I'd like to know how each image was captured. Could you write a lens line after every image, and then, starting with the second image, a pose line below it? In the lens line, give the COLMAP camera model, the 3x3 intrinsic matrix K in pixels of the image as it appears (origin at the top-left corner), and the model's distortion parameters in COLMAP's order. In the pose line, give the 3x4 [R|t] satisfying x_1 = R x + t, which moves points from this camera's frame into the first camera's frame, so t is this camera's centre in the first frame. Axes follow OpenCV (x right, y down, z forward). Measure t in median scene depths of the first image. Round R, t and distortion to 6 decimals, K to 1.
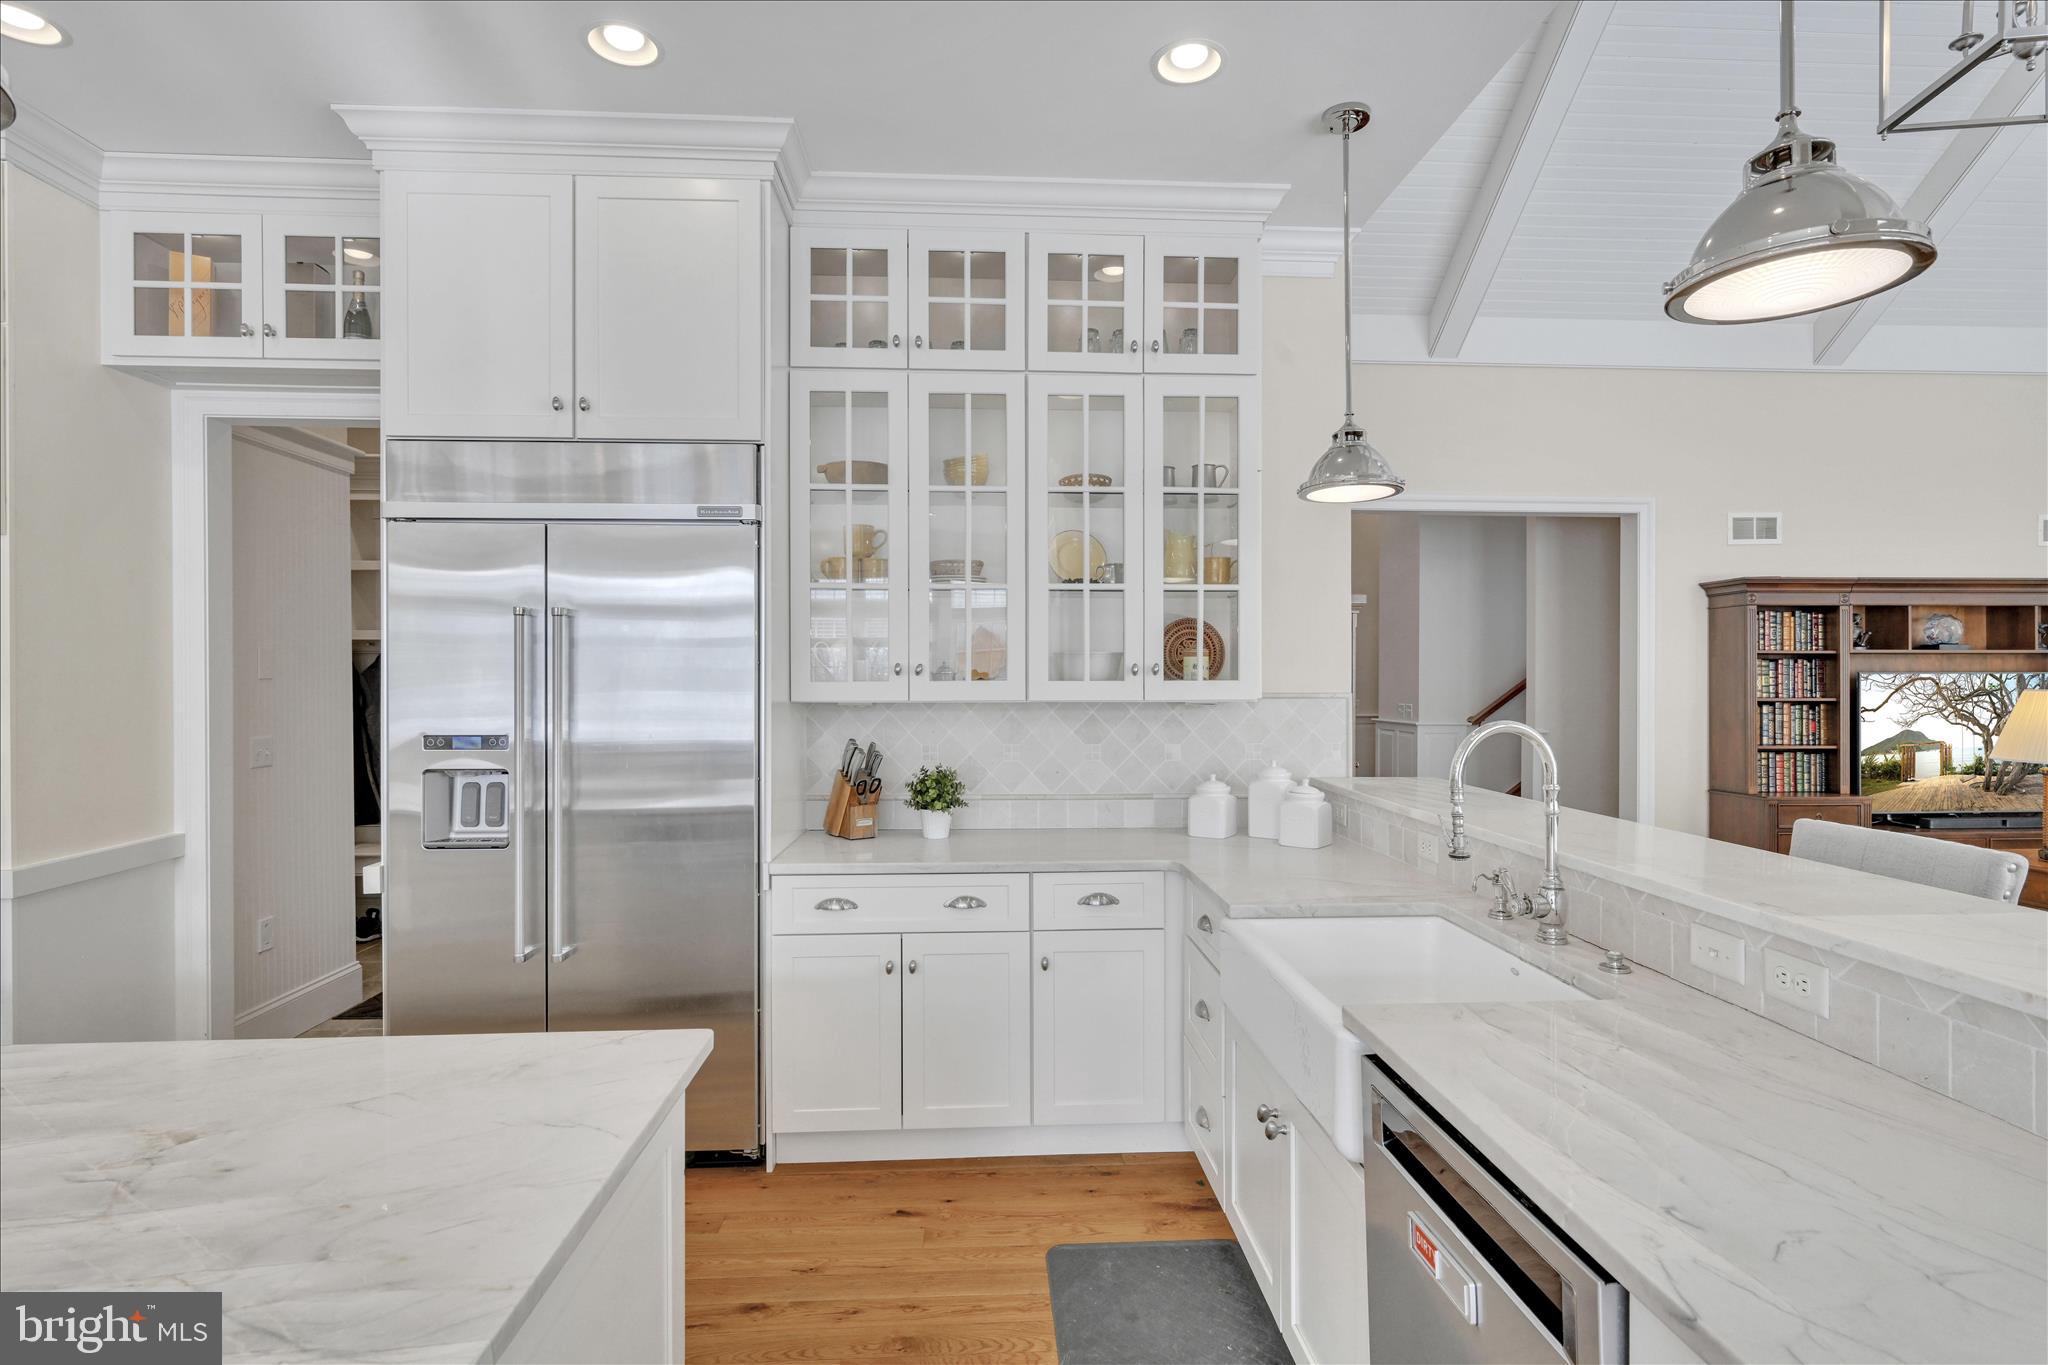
lens RADIAL K [[1014.1, 0, 1025.5], [0, 1014.1, 684.5], [0, 0, 1]] dist [-0.003314, 0.000662]
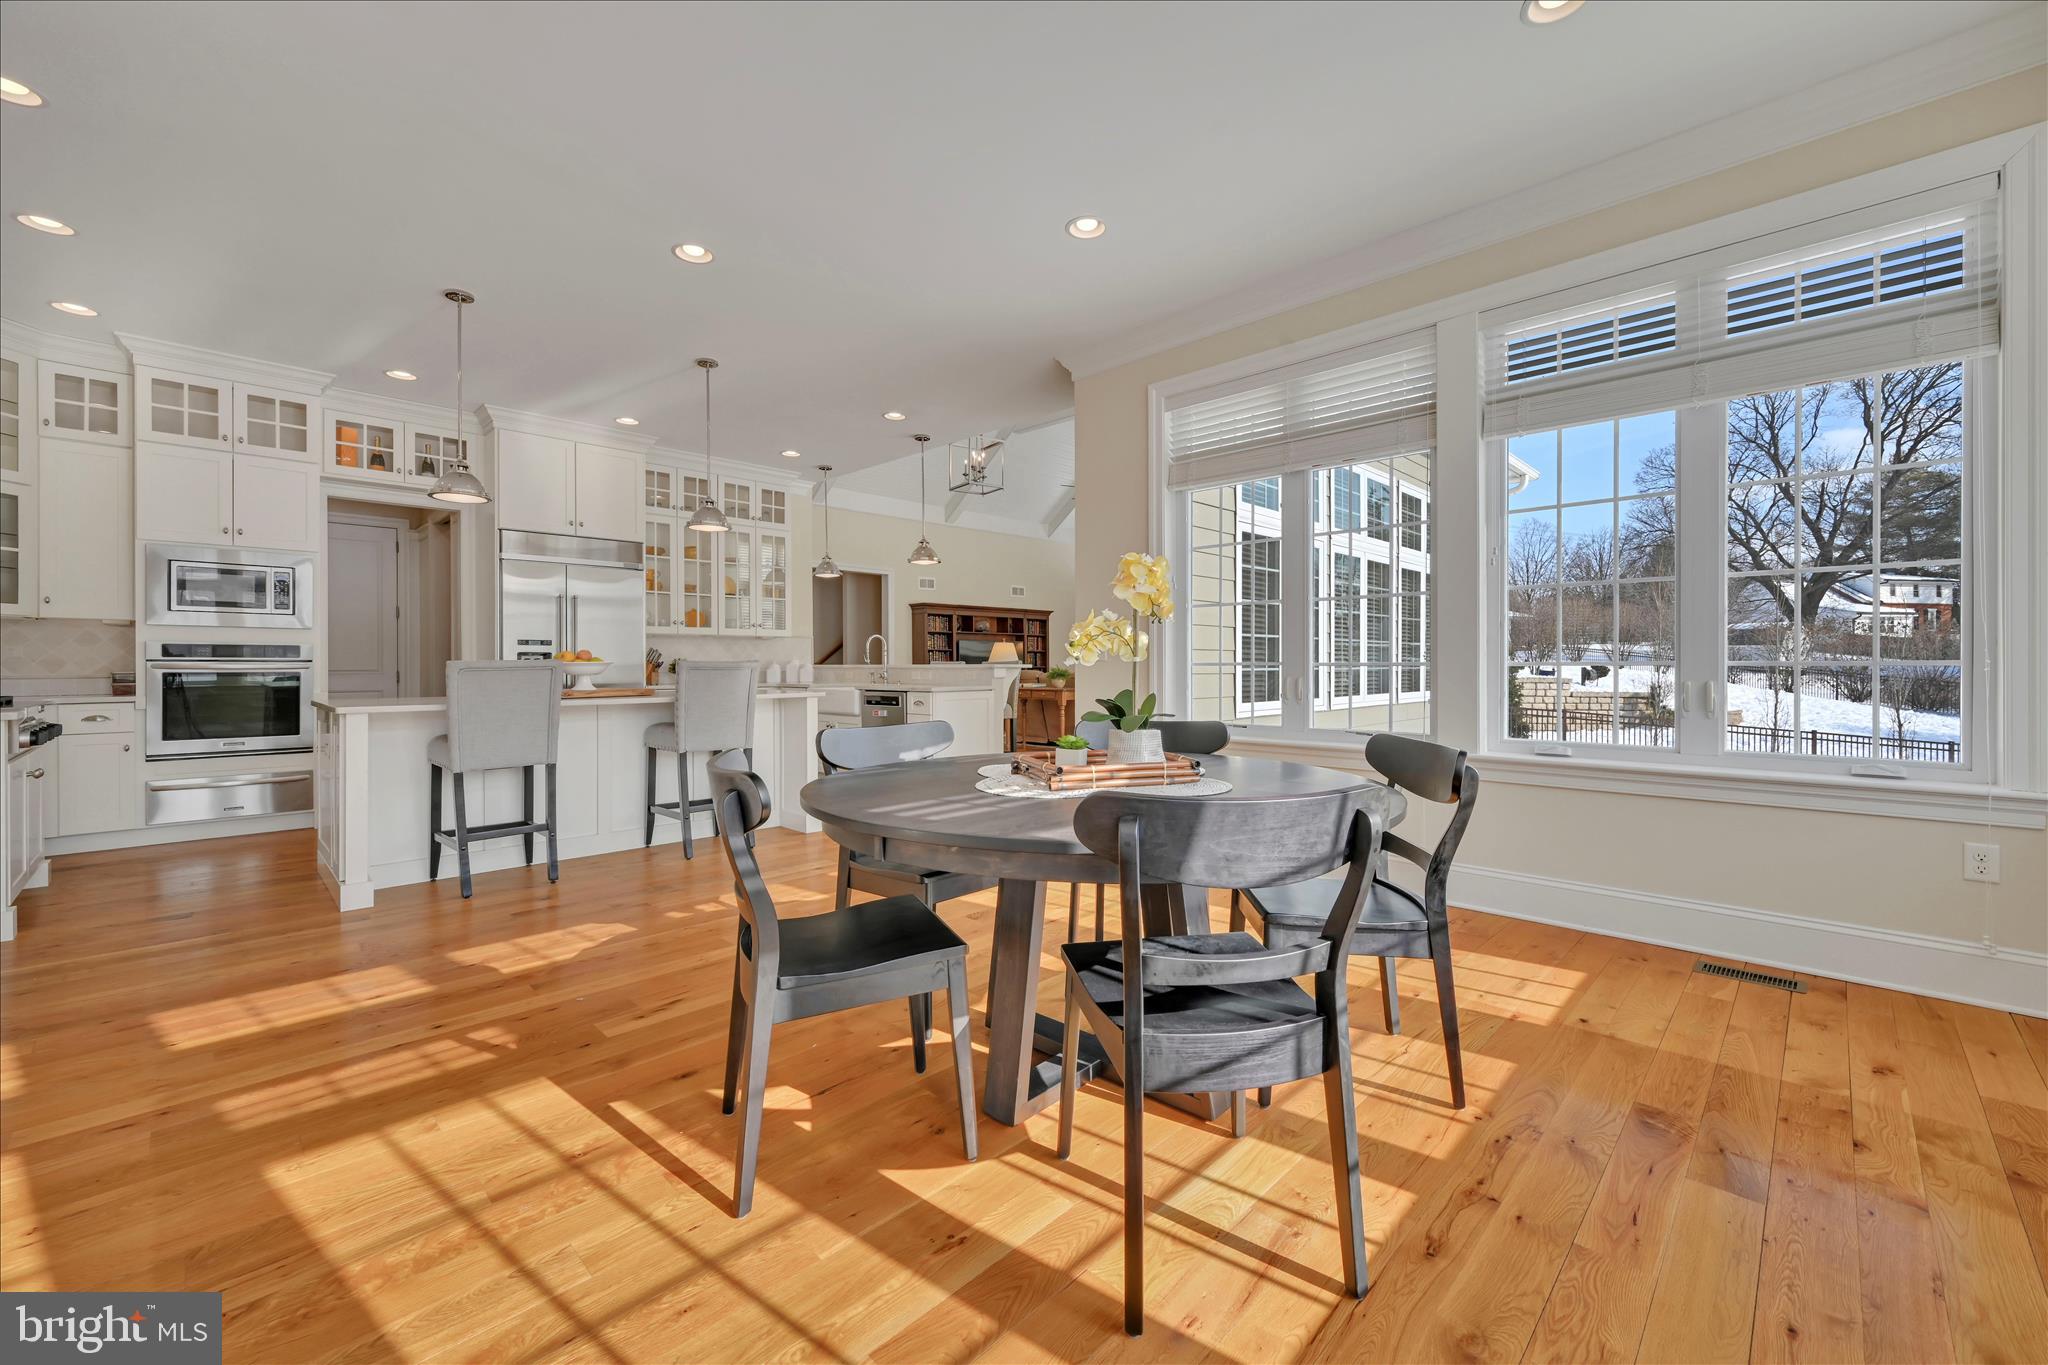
lens RADIAL K [[815.1, 0, 1031.5], [0, 815.1, 666.5], [0, 0, 1]] dist [-0.003701, 0.001035]
pose [[0.737176, -0.004073, 0.675688, -0.941120], [0.008003, 0.999964, -0.002704, 0.124359], [-0.675653, 0.007401, 0.737183, -1.371295]]
